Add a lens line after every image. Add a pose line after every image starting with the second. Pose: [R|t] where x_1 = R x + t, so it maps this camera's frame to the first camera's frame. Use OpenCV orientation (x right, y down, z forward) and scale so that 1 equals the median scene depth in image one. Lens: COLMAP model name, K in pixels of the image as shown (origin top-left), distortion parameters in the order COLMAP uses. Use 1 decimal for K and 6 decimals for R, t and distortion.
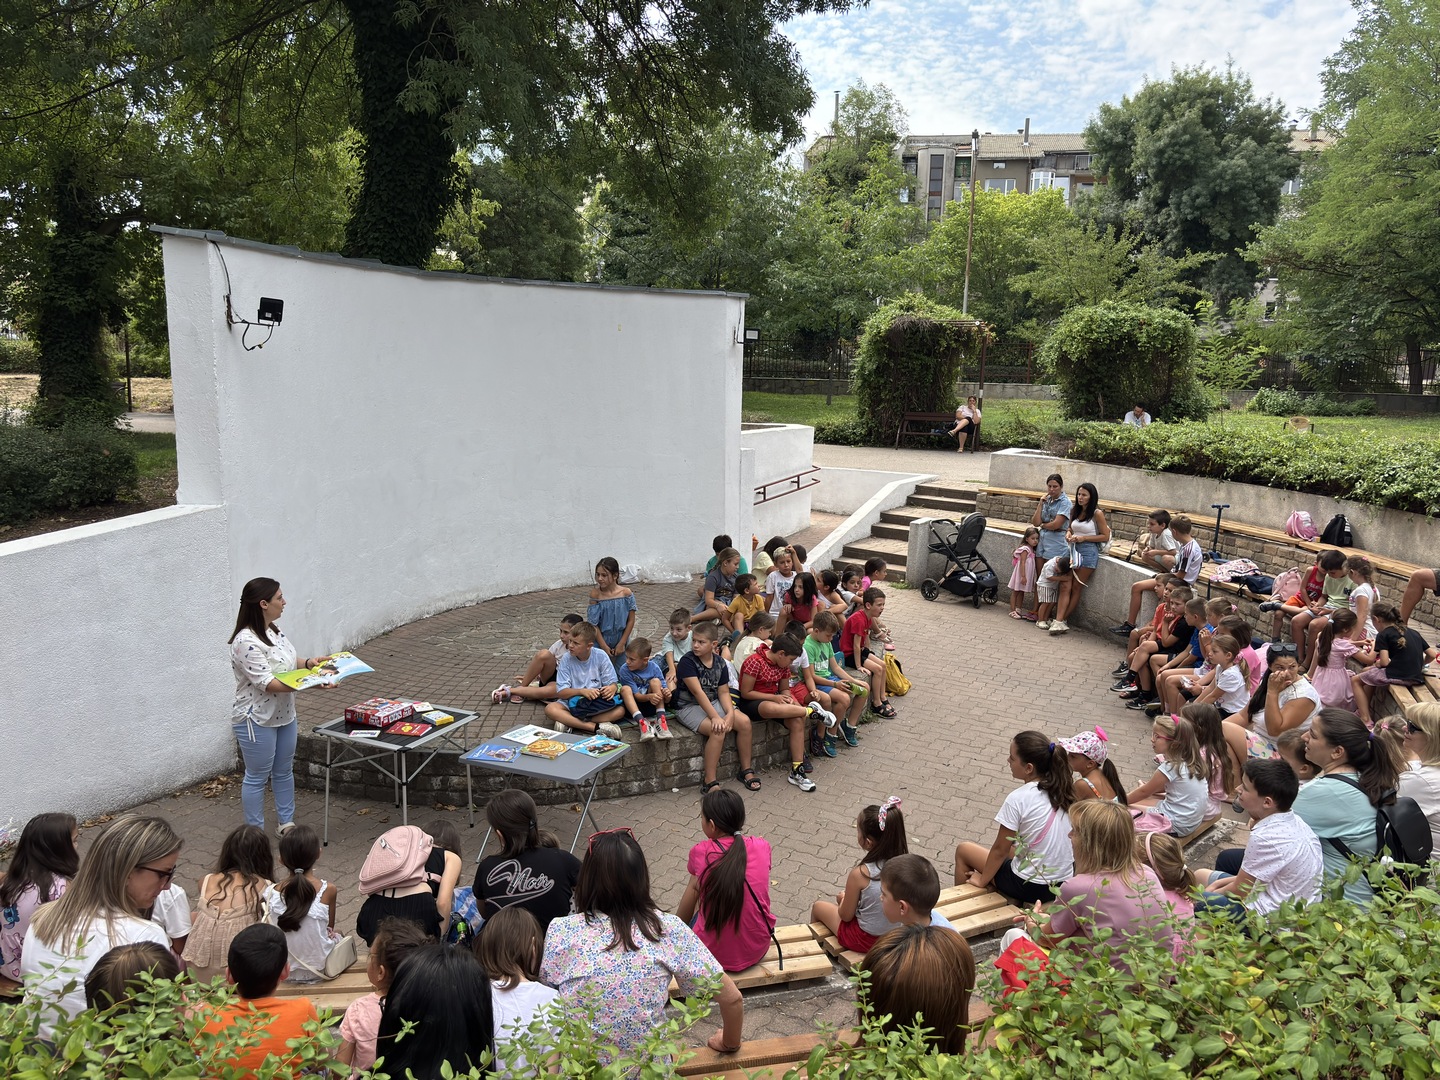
lens RADIAL K [[1090.1, 0, 733.1], [0, 1090.1, 527.7], [0, 0, 1]] dist [0.010318, 0.006143]
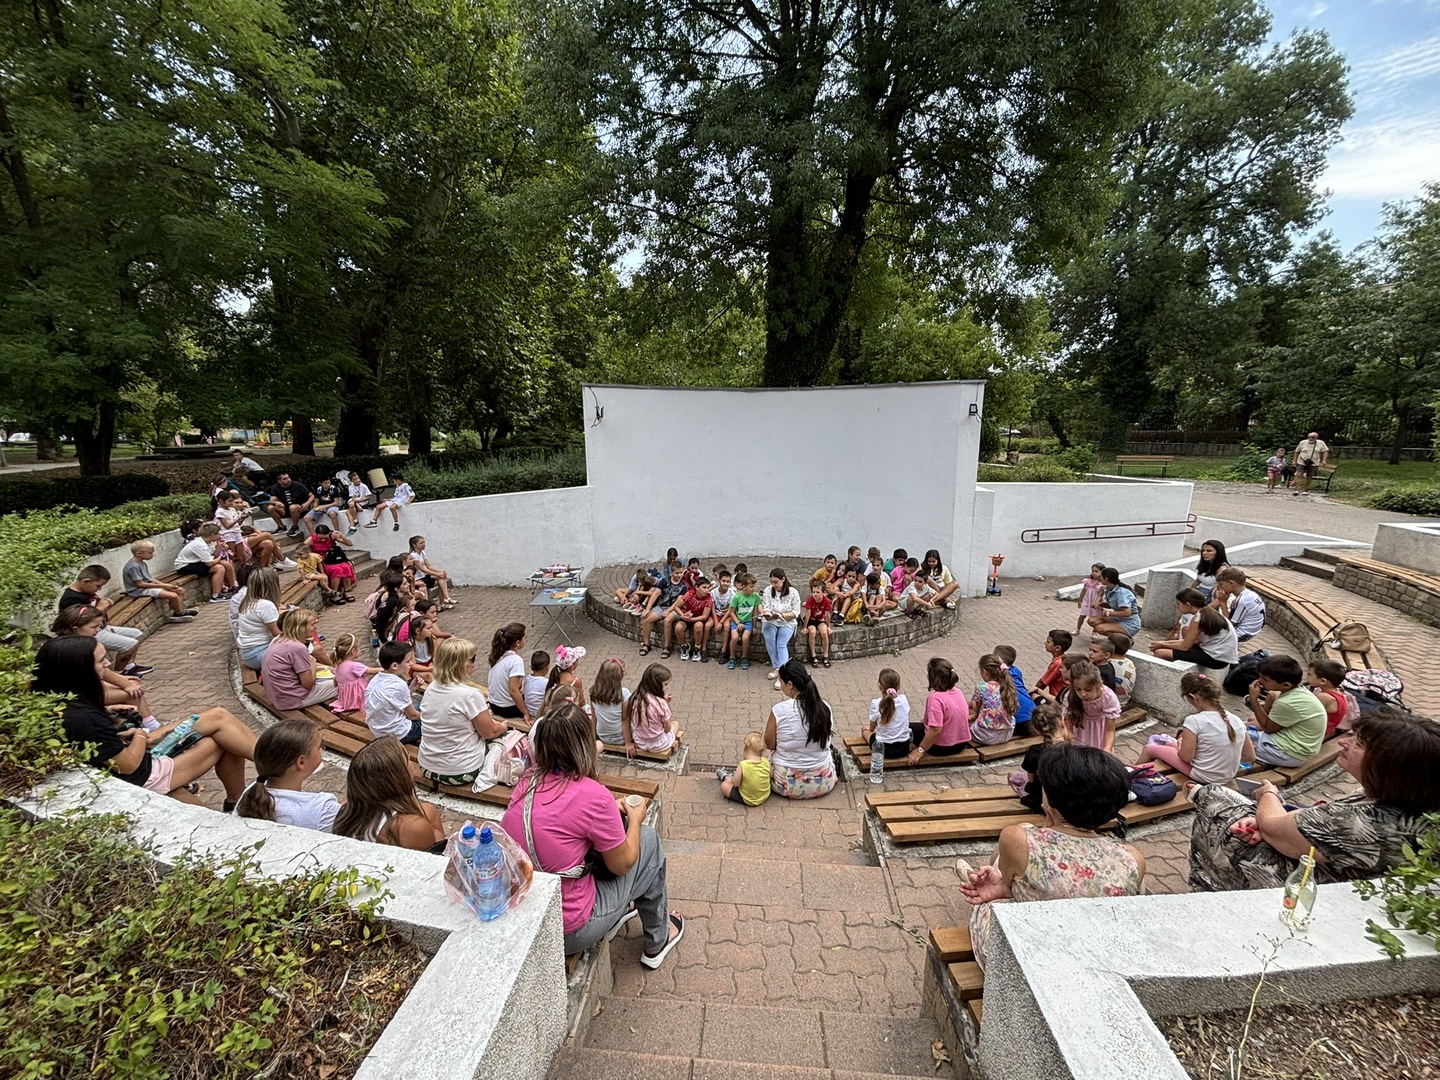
lens RADIAL K [[575.0, 0, 720.4], [0, 575.0, 546.0], [0, 0, 1]] dist [0.001196, 0.000024]
pose [[0.474294, 0.152440, -0.867068, 0.554954], [-0.127299, 0.986419, 0.103789, -0.040242], [0.871114, 0.061151, 0.487259, 0.380469]]
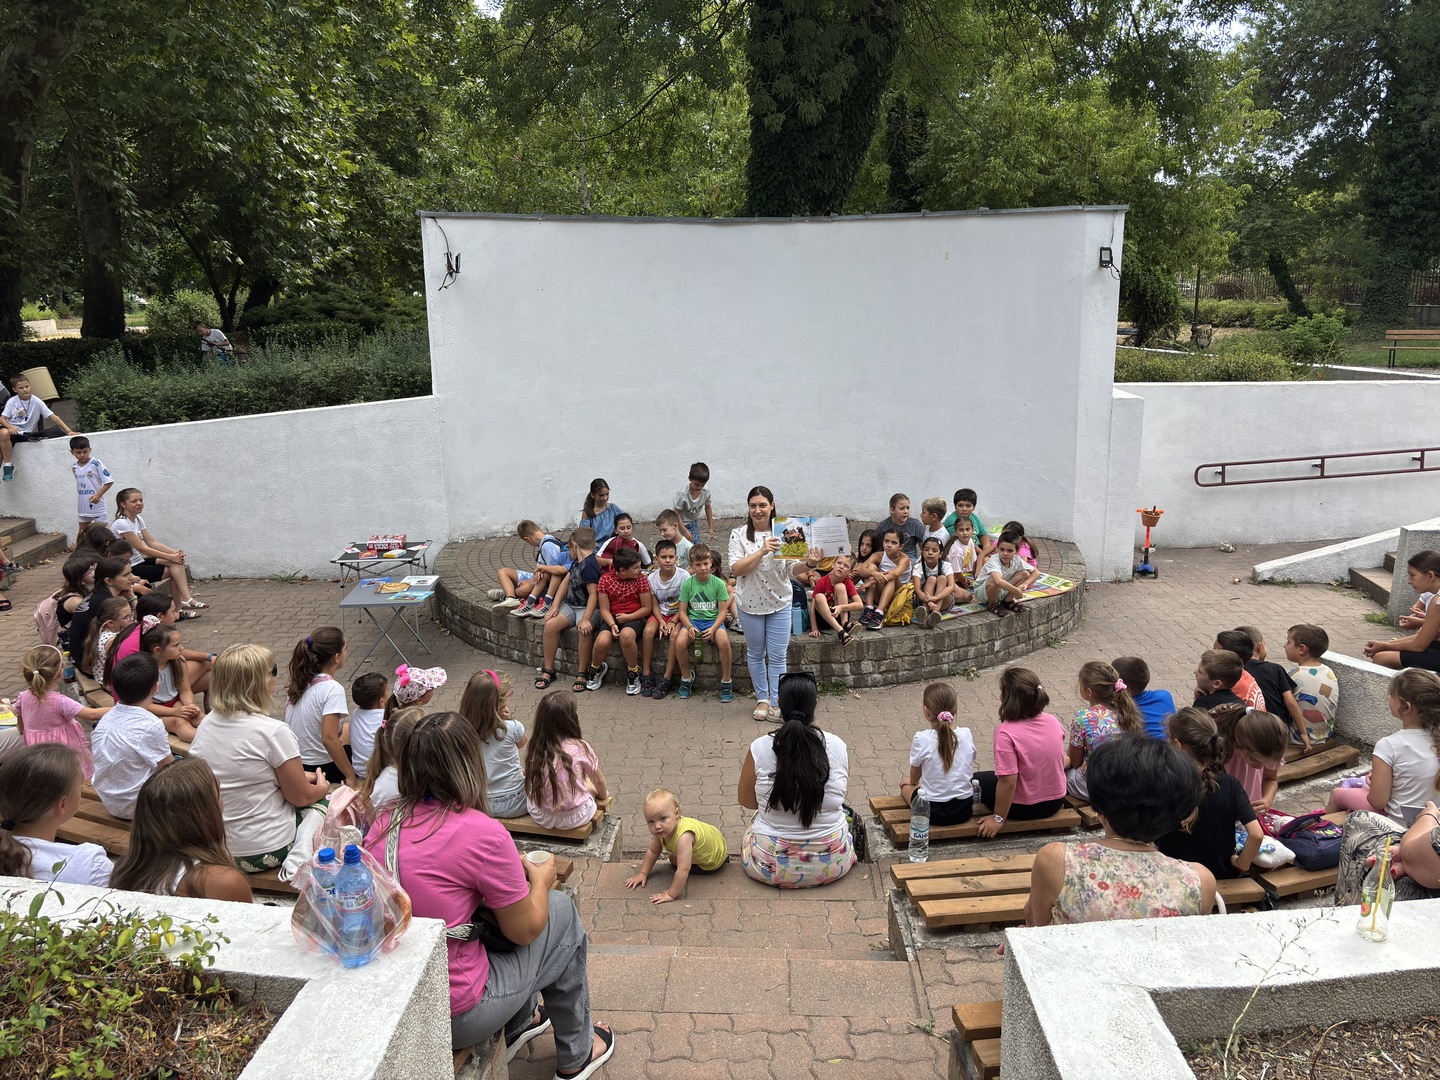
lens RADIAL K [[1090.1, 0, 733.1], [0, 1090.1, 527.7], [0, 0, 1]] dist [0.010318, 0.006143]
pose [[0.518539, 0.161292, -0.839704, 0.616266], [-0.116882, 0.986200, 0.117254, -0.042009], [0.847028, 0.037345, 0.530235, 0.353210]]
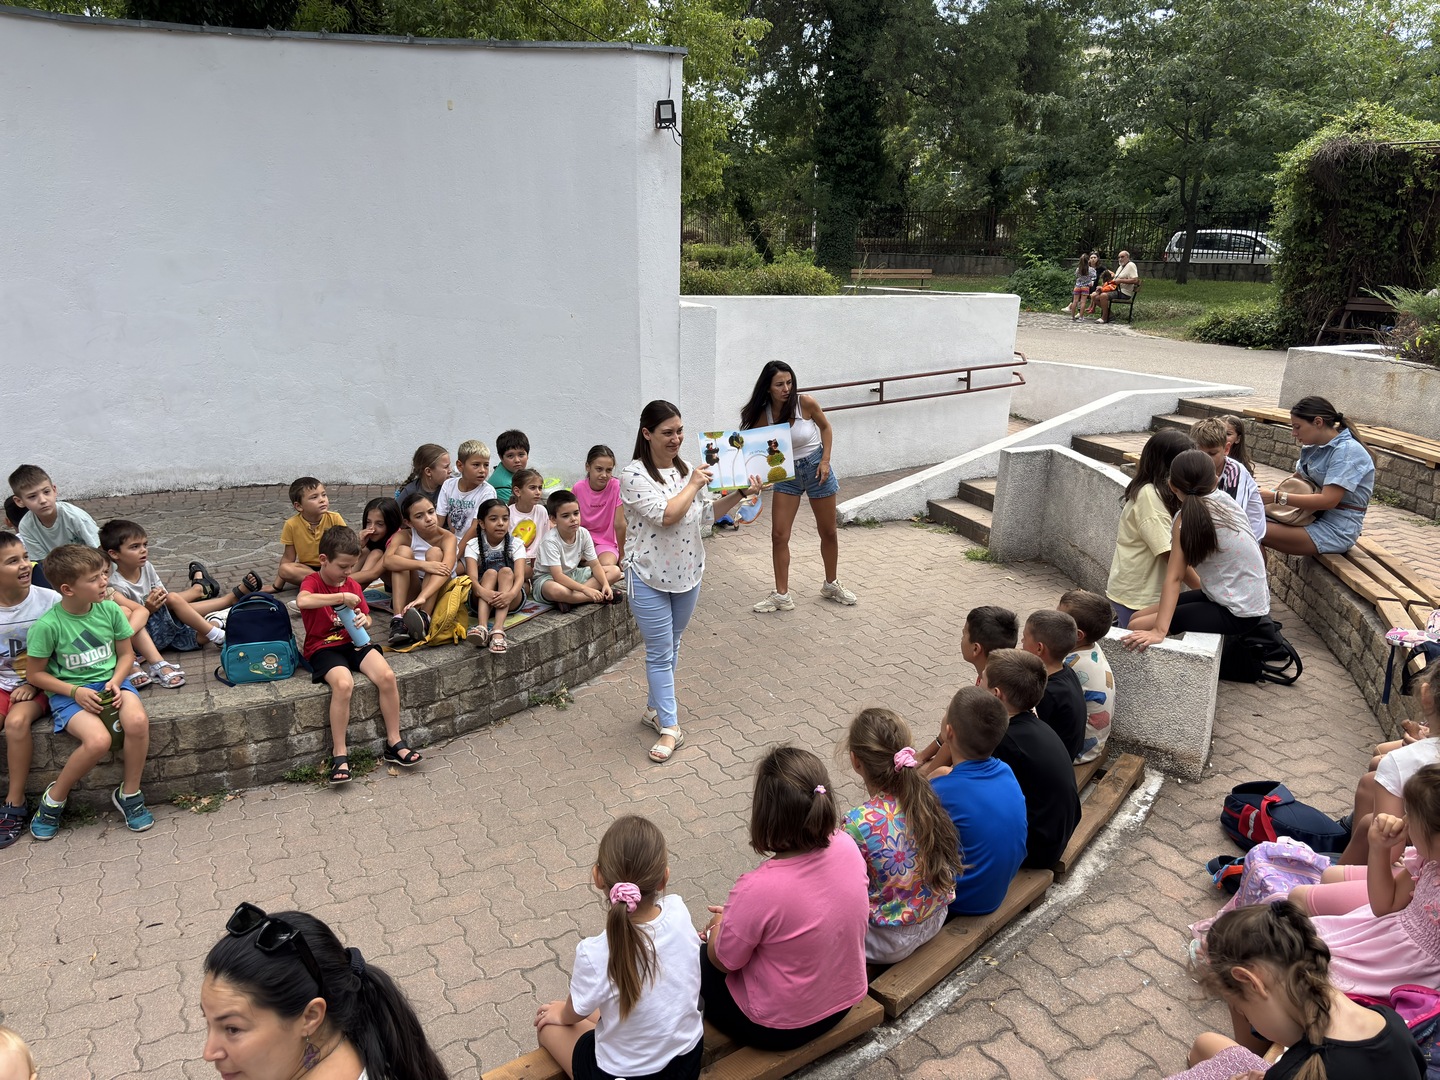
lens RADIAL K [[1084.8, 0, 718.4], [0, 1084.8, 543.7], [0, 0, 1]] dist [0.050141, -0.055727]
pose [[0.844238, 0.142840, -0.516584, 0.410028], [-0.091848, 0.988132, 0.123123, -0.015209], [0.528040, -0.056498, 0.847338, 0.501313]]
